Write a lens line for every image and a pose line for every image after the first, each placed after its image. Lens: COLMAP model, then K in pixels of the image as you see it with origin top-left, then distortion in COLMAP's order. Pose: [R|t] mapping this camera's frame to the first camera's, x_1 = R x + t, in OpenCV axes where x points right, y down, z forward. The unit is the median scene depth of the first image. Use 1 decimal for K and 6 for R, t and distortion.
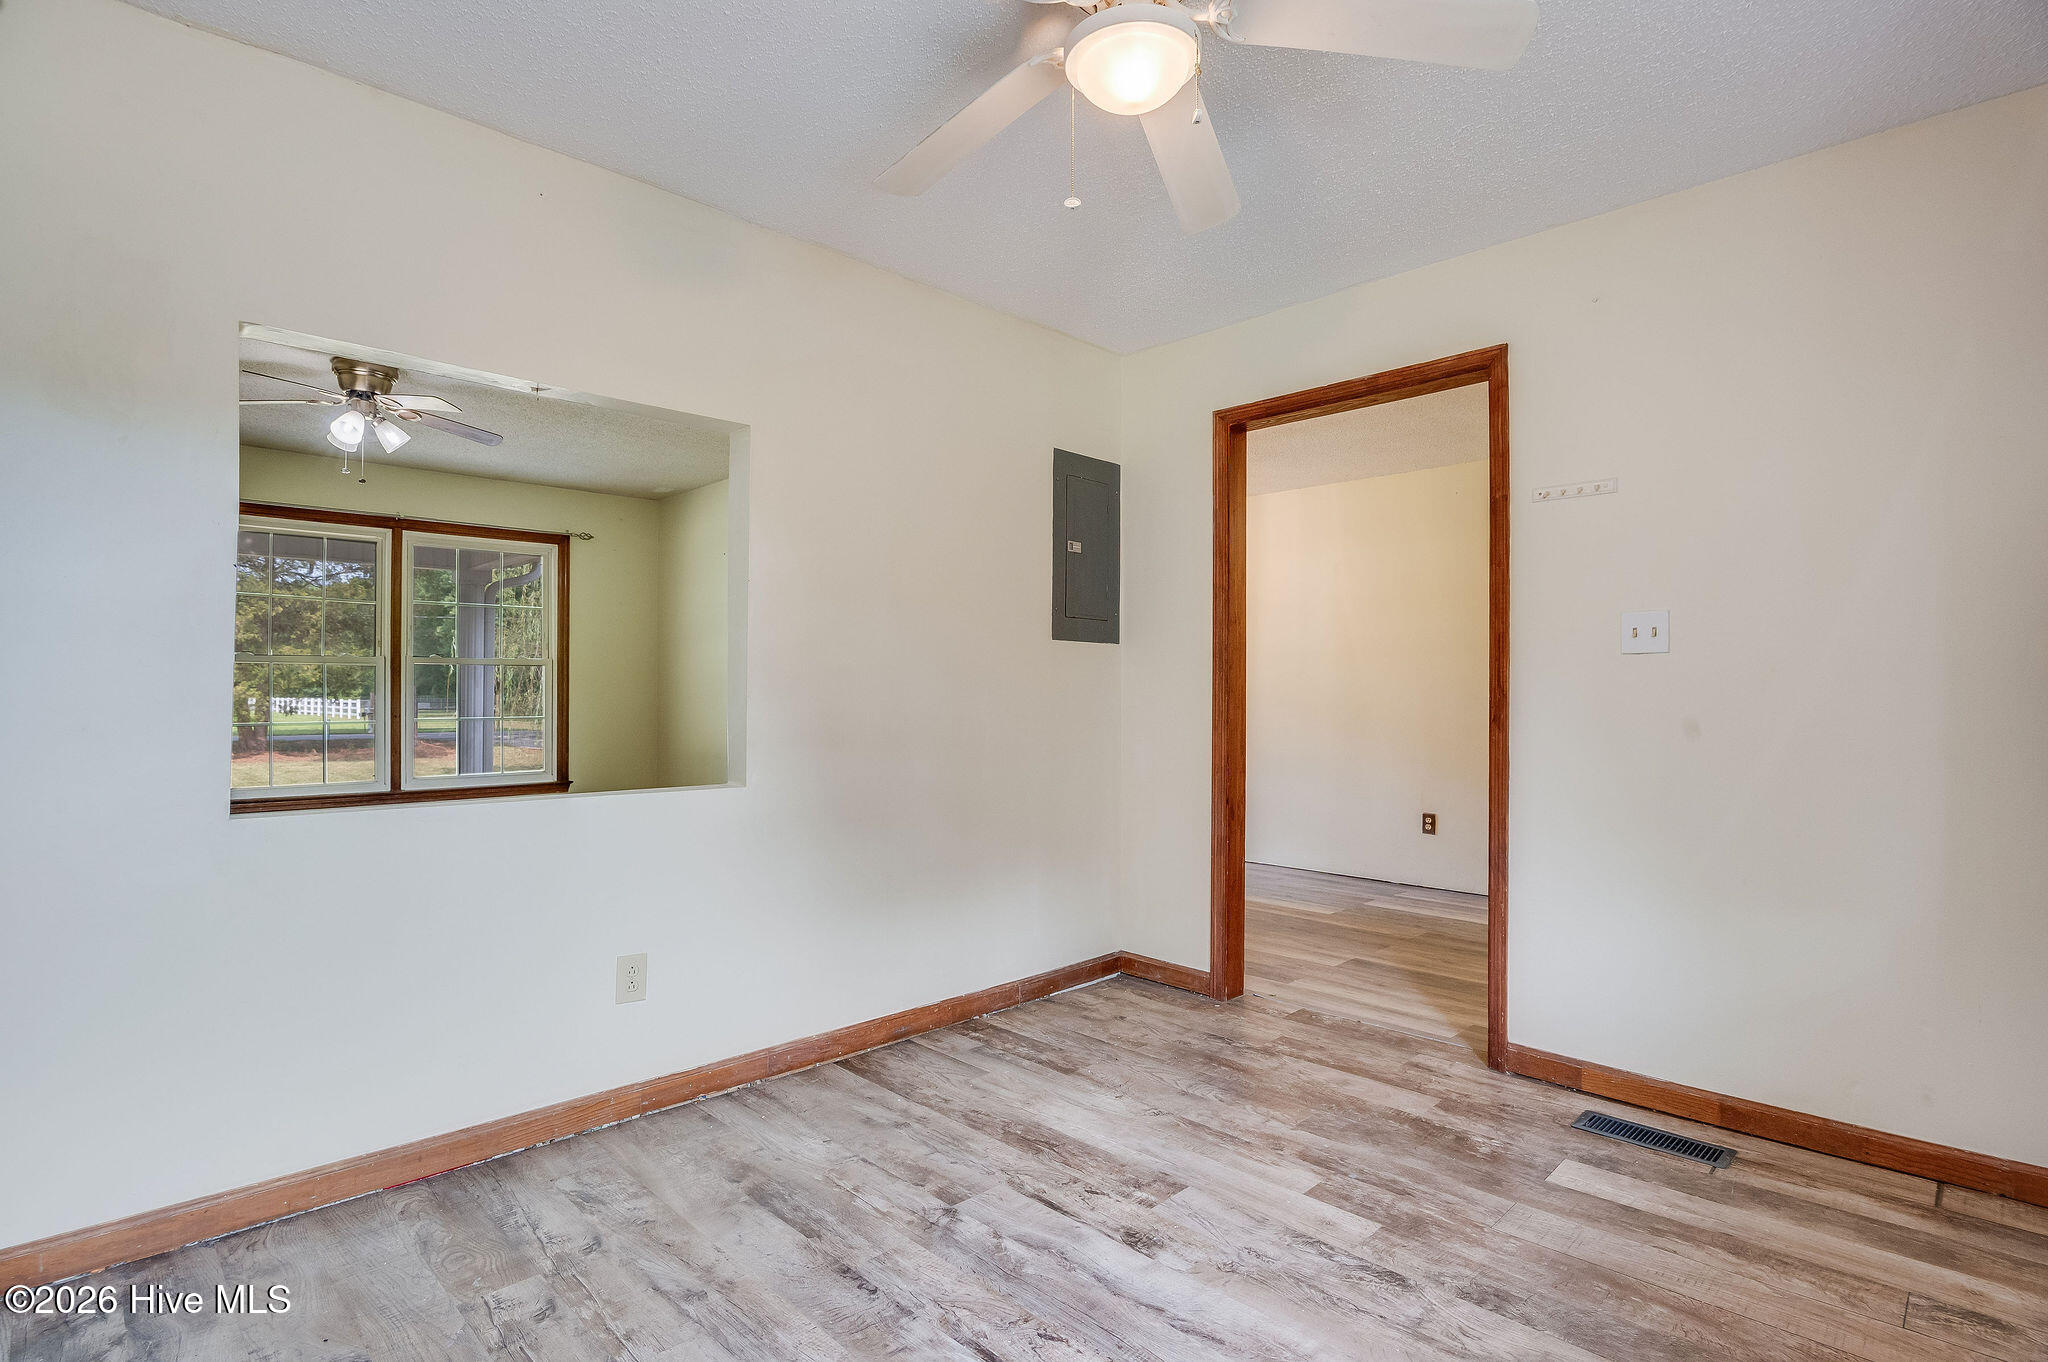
lens RADIAL K [[1001.2, 0, 1018.9], [0, 1001.2, 689.7], [0, 0, 1]] dist [-0.021760, 0.000486]
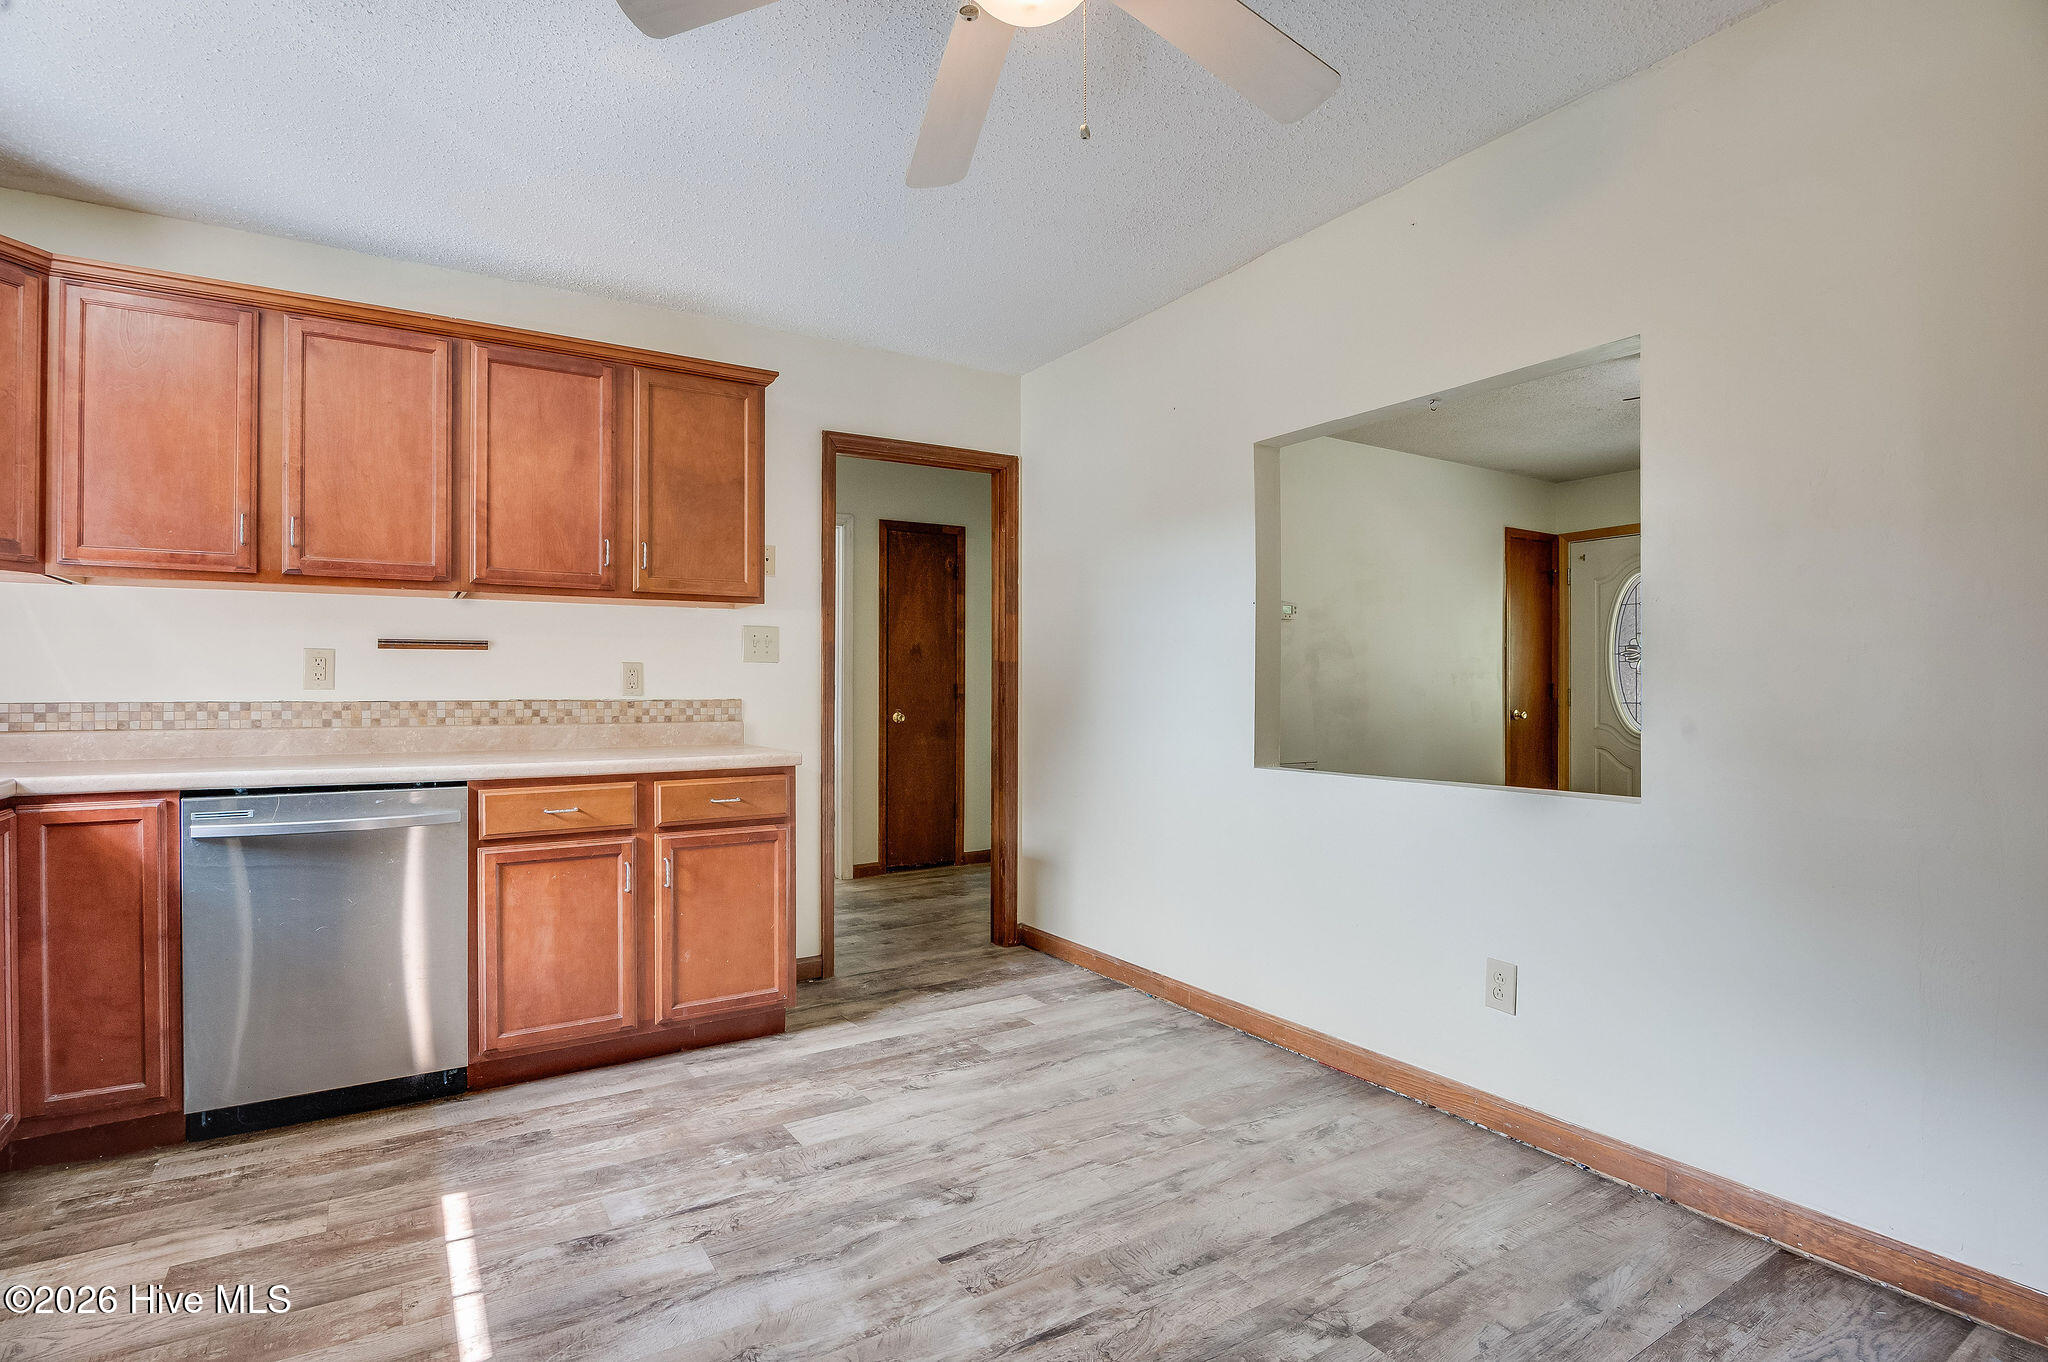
lens RADIAL K [[1001.2, 0, 1027.1], [0, 1001.2, 686.9], [0, 0, 1]] dist [-0.021760, 0.000486]
pose [[-0.200675, -0.001985, -0.979656, 0.613143], [0.009622, 0.999946, -0.003998, 0.006397], [0.979611, -0.010228, -0.200645, 0.739637]]
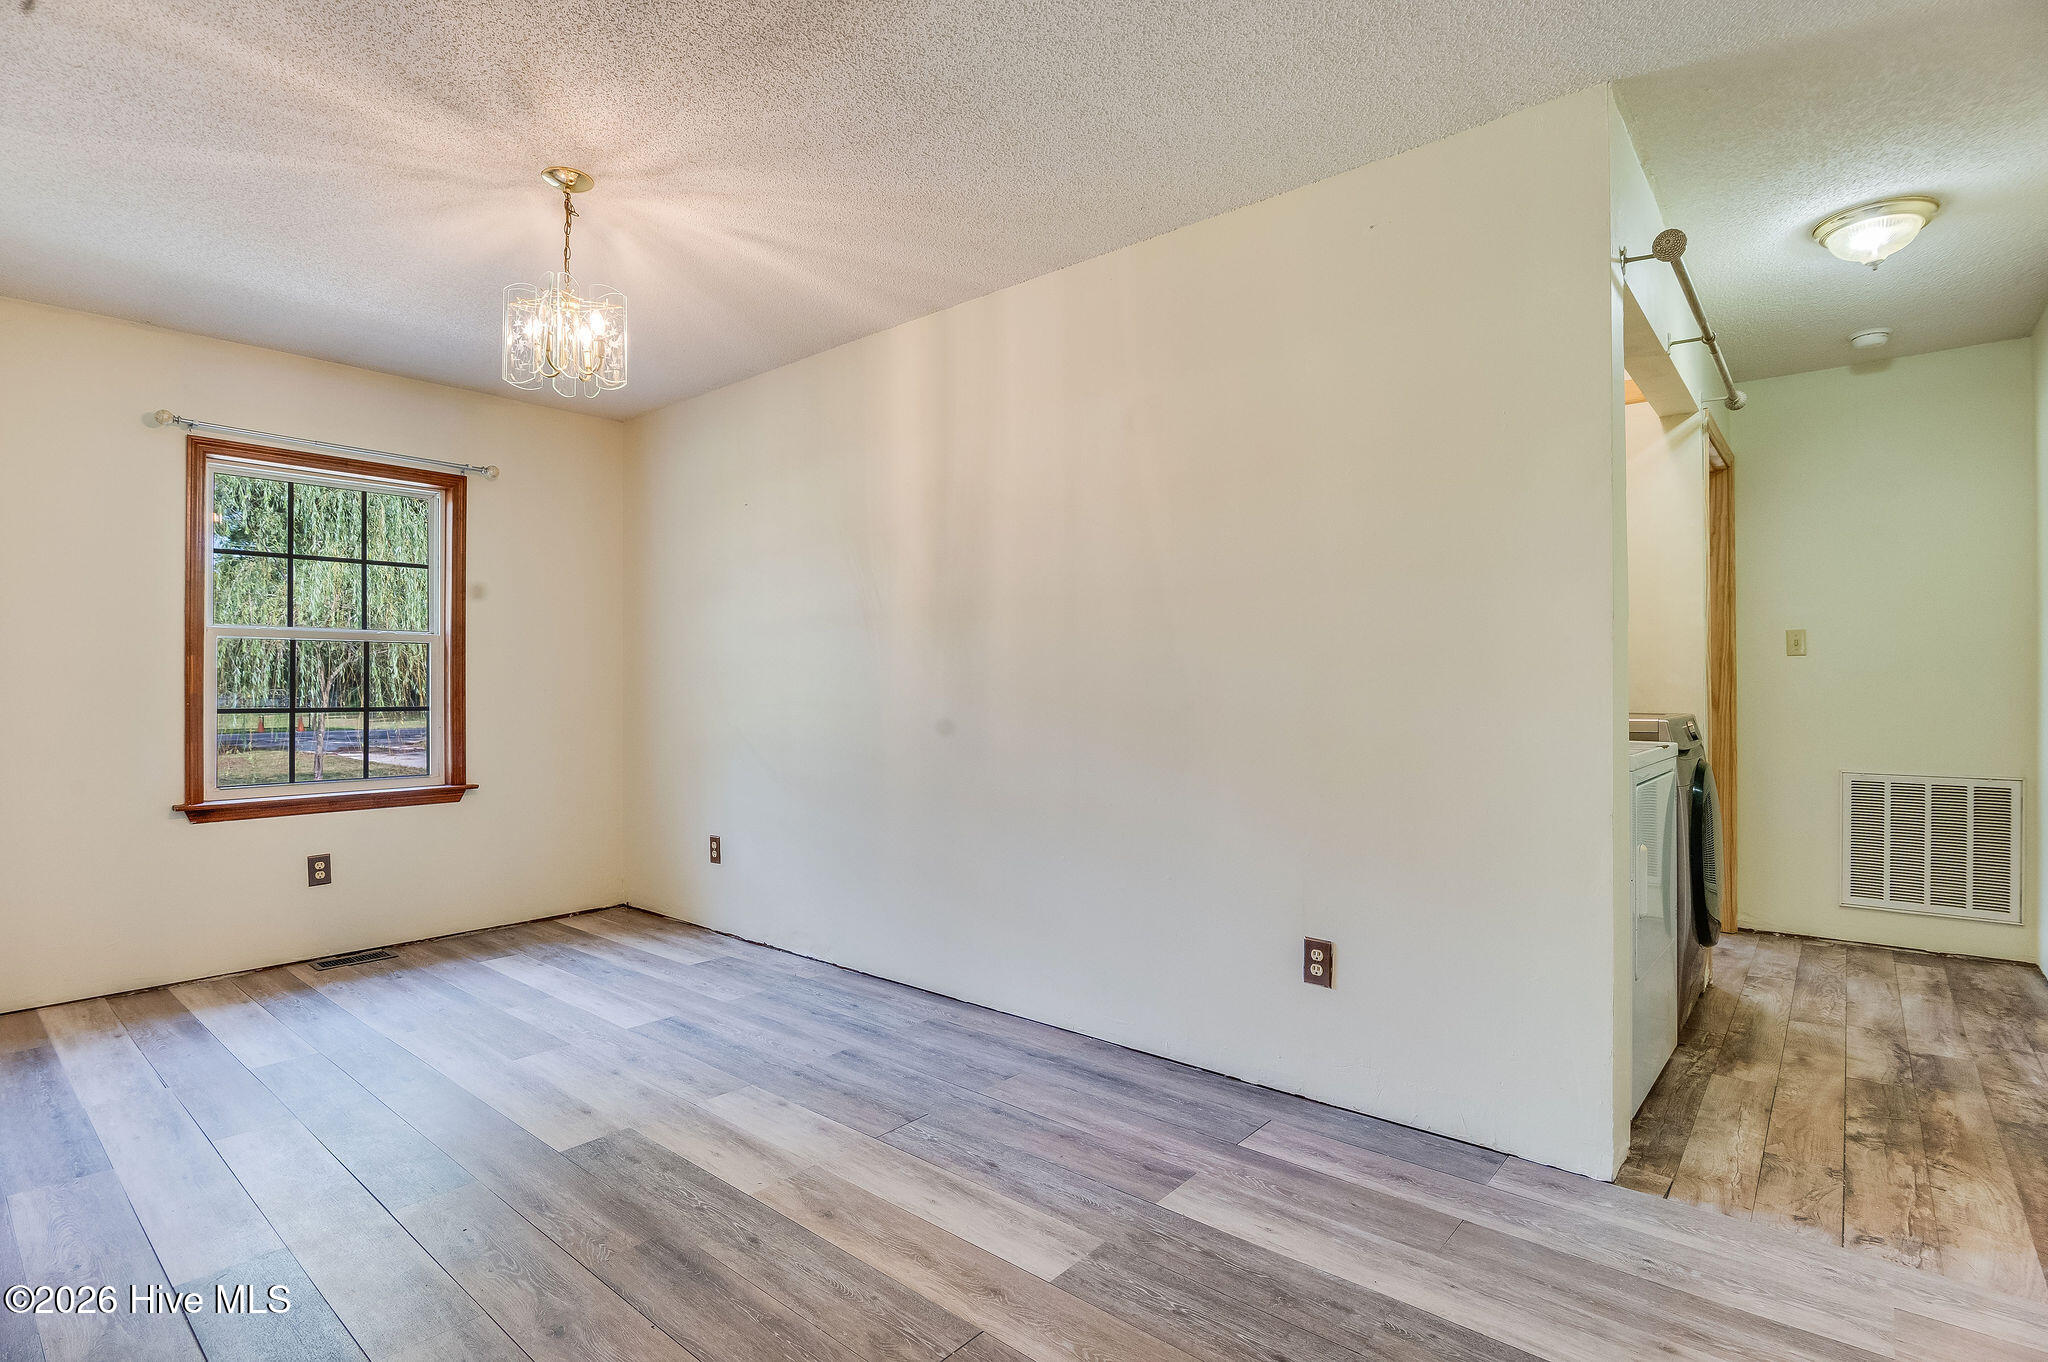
lens RADIAL K [[989.6, 0, 1025.0], [0, 989.6, 681.4], [0, 0, 1]] dist [-0.025541, 0.002307]
pose [[0.995402, -0.006050, 0.095591, 0.515578], [0.005529, 0.999968, 0.005712, 0.007814], [-0.095623, -0.005157, 0.995404, 1.237386]]
